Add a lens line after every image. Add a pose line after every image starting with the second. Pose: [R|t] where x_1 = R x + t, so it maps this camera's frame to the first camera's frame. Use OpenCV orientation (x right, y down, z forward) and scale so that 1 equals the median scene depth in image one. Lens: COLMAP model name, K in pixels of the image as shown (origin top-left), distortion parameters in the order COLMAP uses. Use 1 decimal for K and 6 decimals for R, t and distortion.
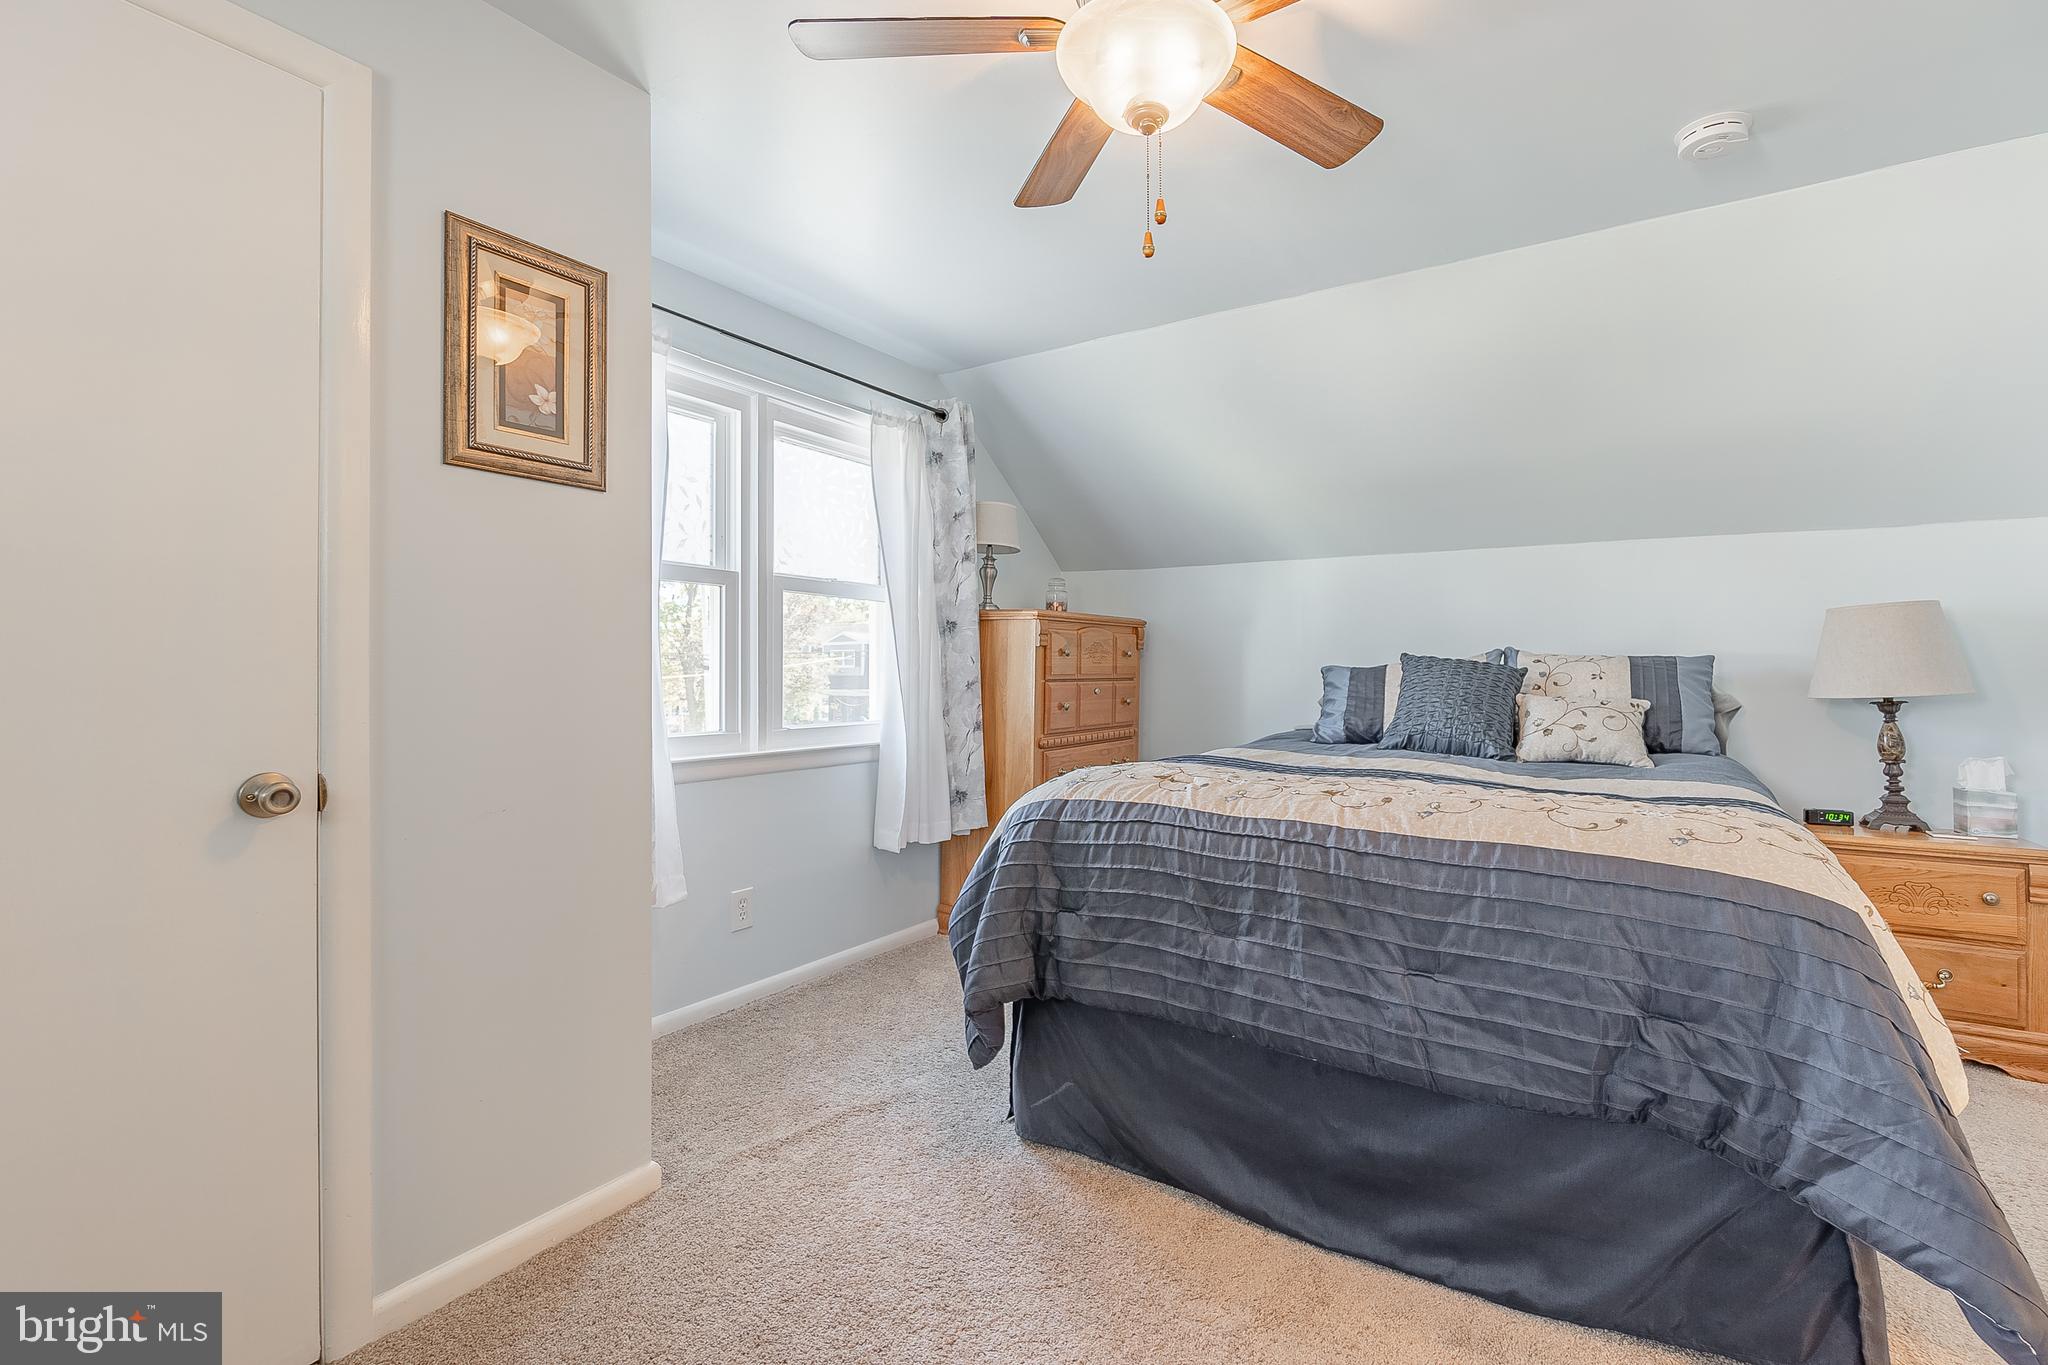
lens RADIAL K [[927.4, 0, 1047.7], [0, 927.4, 668.6], [0, 0, 1]] dist [0.000532, 0.000734]
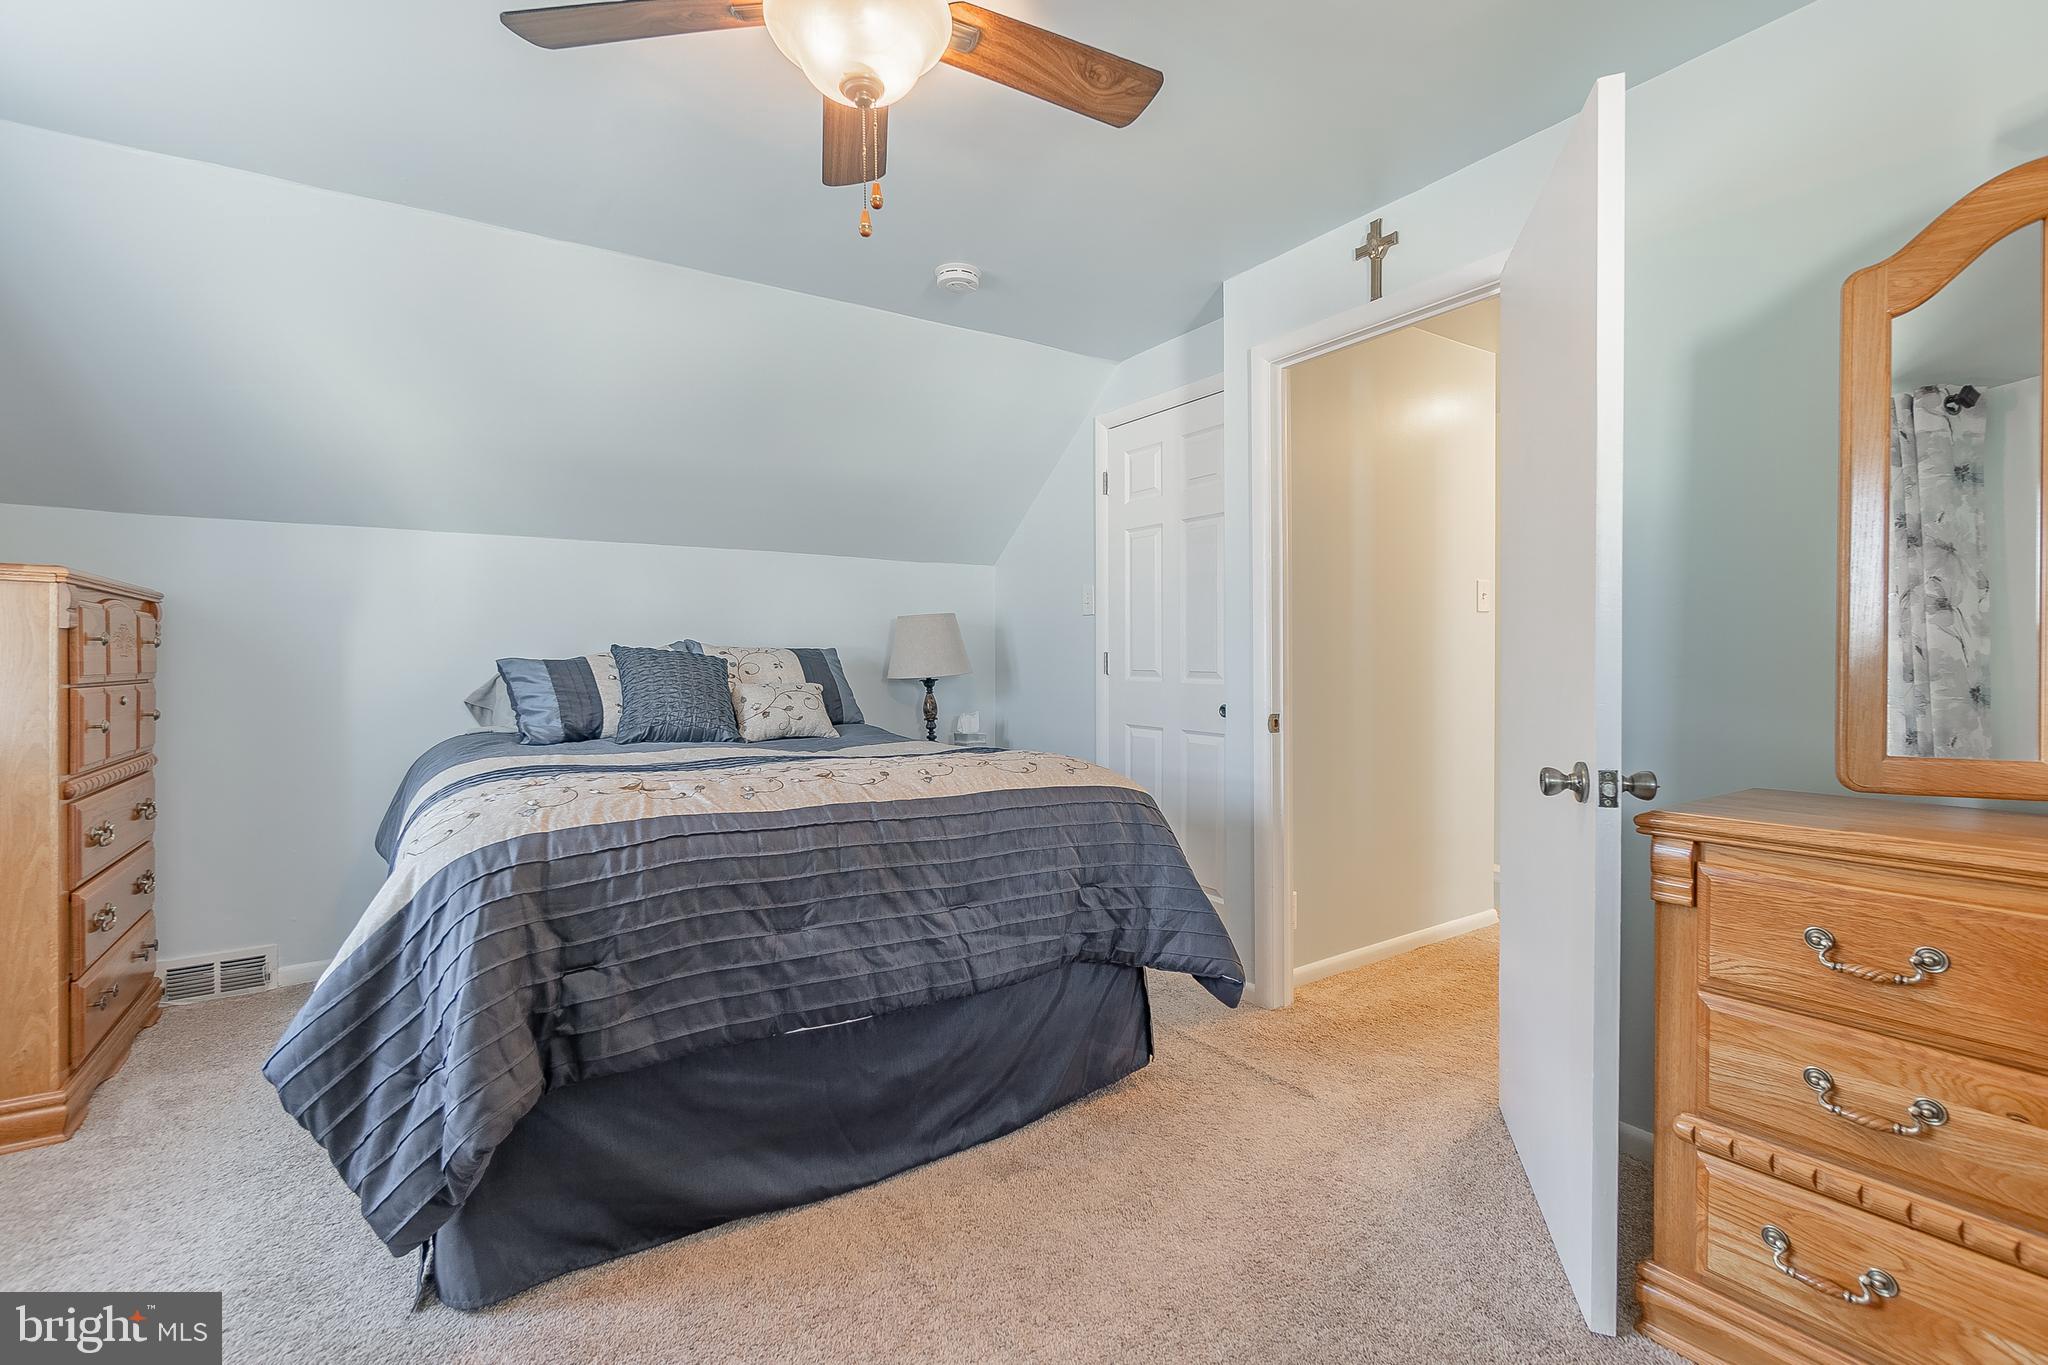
lens RADIAL K [[927.4, 0, 1027.2], [0, 927.4, 679.7], [0, 0, 1]] dist [-0.000449, -0.000095]
pose [[0.406350, -0.027392, 0.913307, -0.551142], [0.009241, 0.999623, 0.025869, -0.002184], [-0.913671, -0.002072, 0.406449, 0.341050]]
